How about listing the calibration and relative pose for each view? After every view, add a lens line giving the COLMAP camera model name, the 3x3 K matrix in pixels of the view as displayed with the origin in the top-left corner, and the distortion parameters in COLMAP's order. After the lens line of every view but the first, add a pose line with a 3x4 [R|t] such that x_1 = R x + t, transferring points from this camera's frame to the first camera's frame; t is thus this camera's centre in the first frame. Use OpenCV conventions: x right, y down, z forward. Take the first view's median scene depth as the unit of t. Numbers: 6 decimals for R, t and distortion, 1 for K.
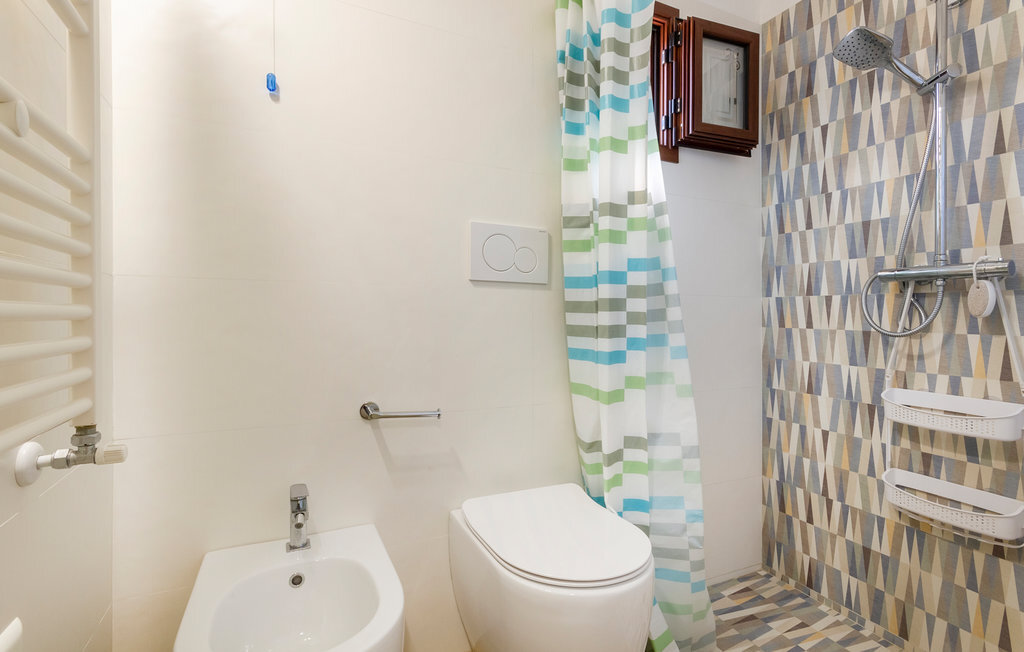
lens RADIAL K [[482.7, 0, 516.5], [0, 482.7, 315.7], [0, 0, 1]] dist [0.014239, 0.000448]
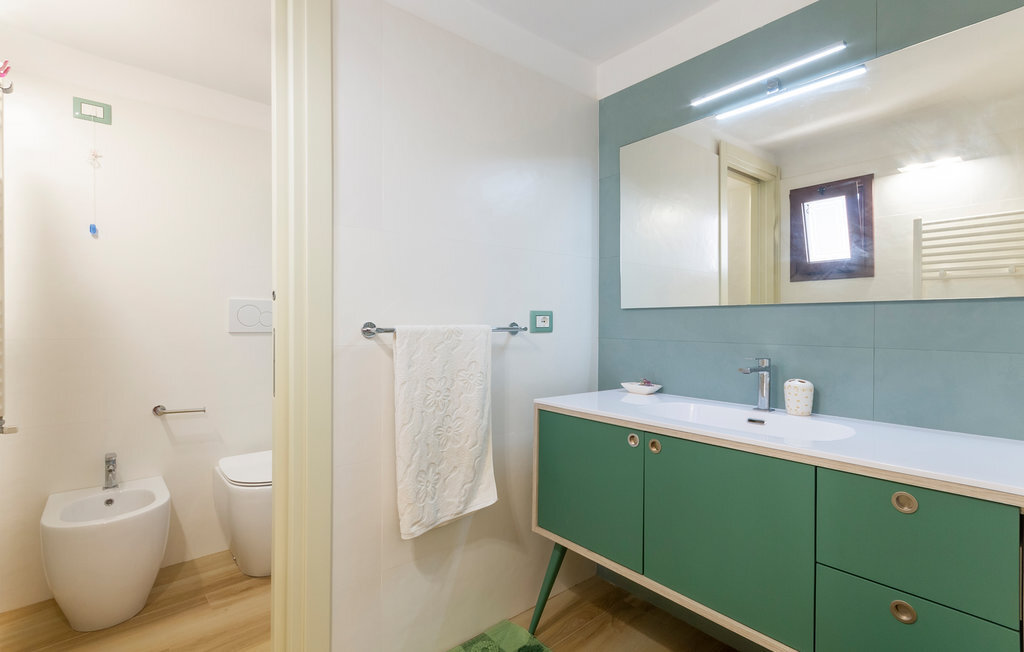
lens RADIAL K [[483.3, 0, 515.7], [0, 483.3, 316.8], [0, 0, 1]] dist [0.000581, -0.000153]
pose [[0.964333, -0.005782, 0.264629, 0.520239], [0.009603, 0.999867, -0.013148, -0.115875], [-0.264518, 0.015220, 0.964261, -1.115537]]
